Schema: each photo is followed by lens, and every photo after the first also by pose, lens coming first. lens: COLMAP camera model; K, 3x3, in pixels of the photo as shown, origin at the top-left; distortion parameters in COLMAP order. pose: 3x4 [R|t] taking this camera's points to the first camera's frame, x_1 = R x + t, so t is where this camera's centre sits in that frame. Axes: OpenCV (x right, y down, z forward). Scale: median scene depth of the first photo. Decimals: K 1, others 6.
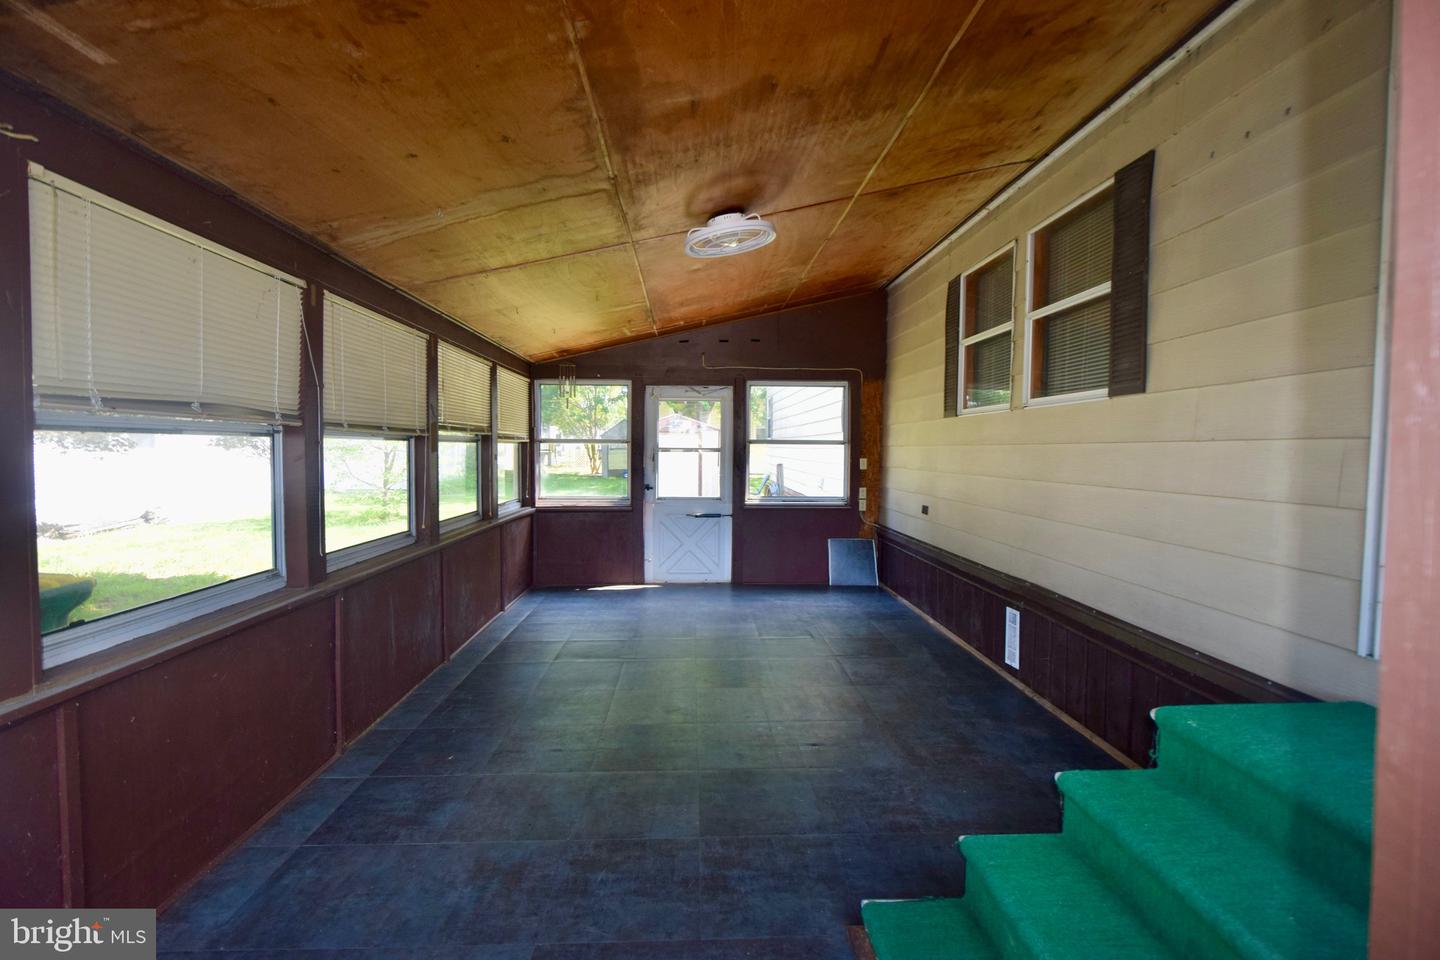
lens RADIAL K [[631.0, 0, 721.4], [0, 631.0, 477.2], [0, 0, 1]] dist [0.003430, -0.005400]
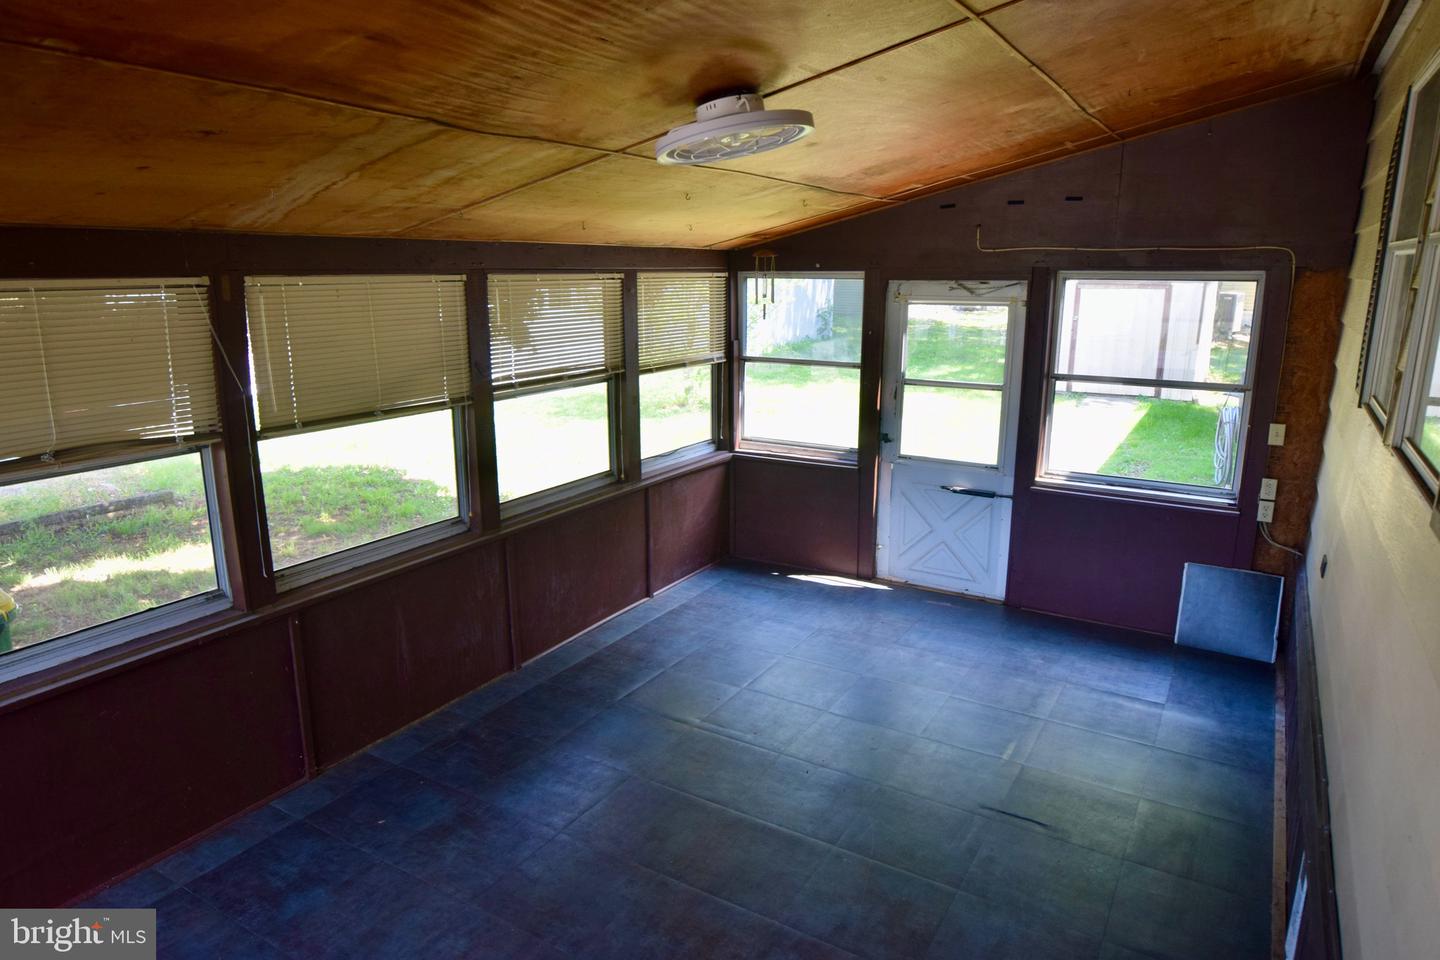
lens RADIAL K [[900.8, 0, 718.8], [0, 900.8, 476.9], [0, 0, 1]] dist [0.002430, -0.001267]
pose [[0.831139, 0.122209, -0.542469, 0.256638], [-0.021591, 0.981908, 0.188126, -0.118983], [0.555645, -0.144646, 0.818741, 0.139597]]
